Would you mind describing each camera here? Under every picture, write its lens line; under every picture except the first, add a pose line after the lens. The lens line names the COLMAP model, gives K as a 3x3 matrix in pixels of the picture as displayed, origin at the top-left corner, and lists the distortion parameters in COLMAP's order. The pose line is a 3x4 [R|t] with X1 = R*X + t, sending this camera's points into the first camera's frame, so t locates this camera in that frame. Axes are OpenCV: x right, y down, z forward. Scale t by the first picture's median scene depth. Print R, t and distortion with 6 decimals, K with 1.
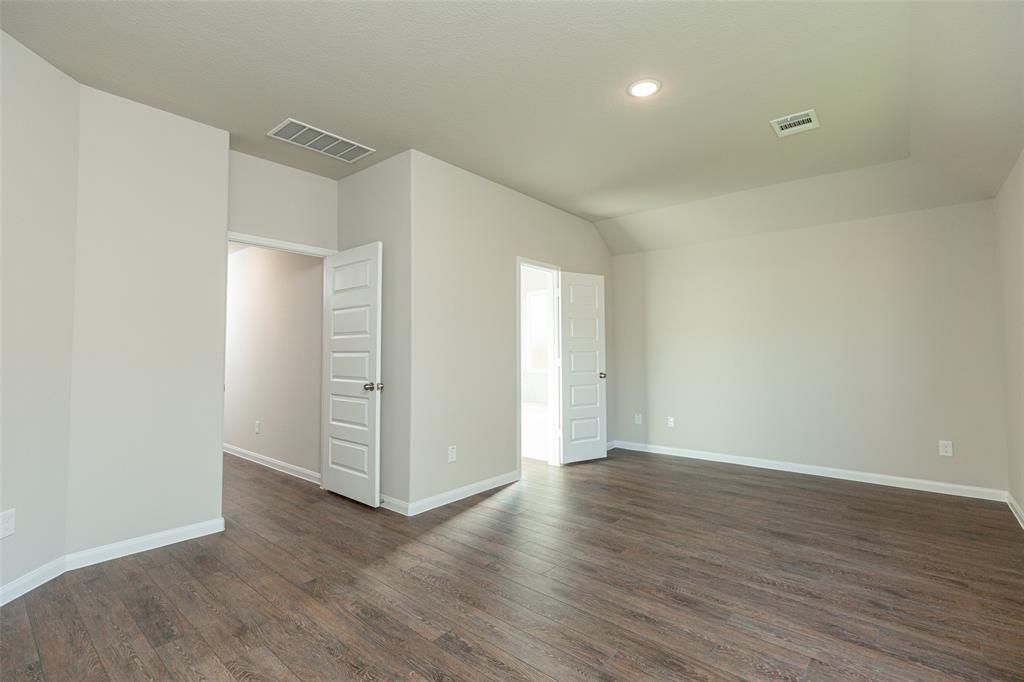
lens RADIAL K [[464.0, 0, 511.1], [0, 464.0, 346.8], [0, 0, 1]] dist [0.008589, -0.001756]
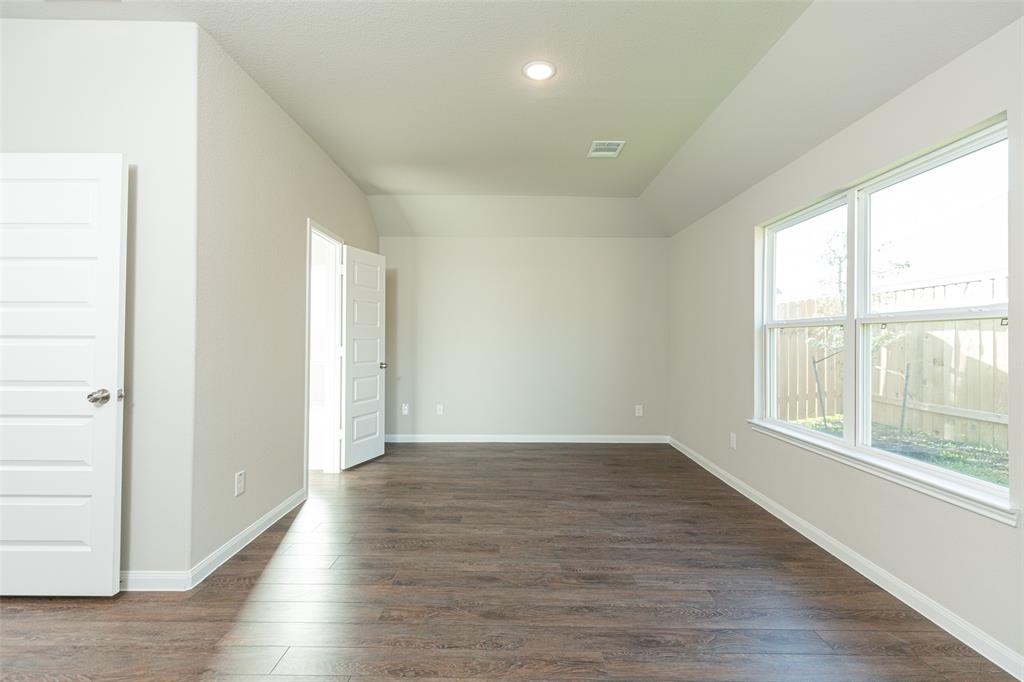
lens RADIAL K [[464.0, 0, 506.8], [0, 464.0, 334.2], [0, 0, 1]] dist [0.008589, -0.001756]
pose [[0.768190, 0.013325, 0.640083, -0.362435], [-0.013469, 0.999898, -0.004650, 0.003514], [-0.640080, -0.005049, 0.768292, 0.260798]]
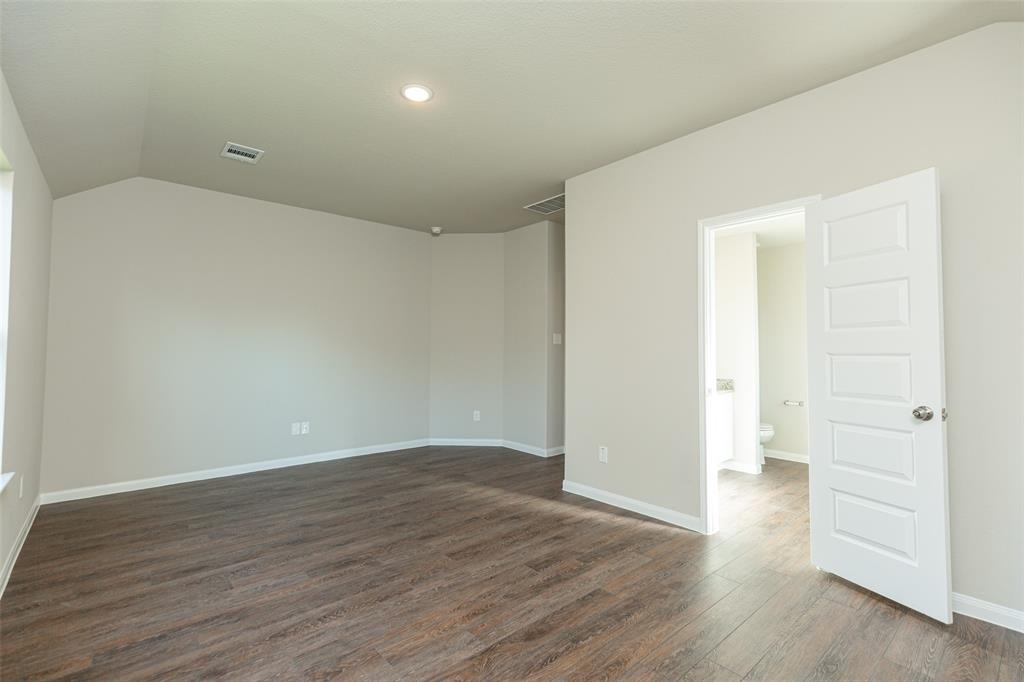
lens RADIAL K [[464.0, 0, 519.8], [0, 464.0, 338.5], [0, 0, 1]] dist [0.008589, -0.001756]
pose [[-0.142270, -0.025185, -0.989507, 1.189621], [0.006150, 0.999634, -0.026327, 0.009655], [0.989809, -0.009831, -0.142063, 1.287105]]
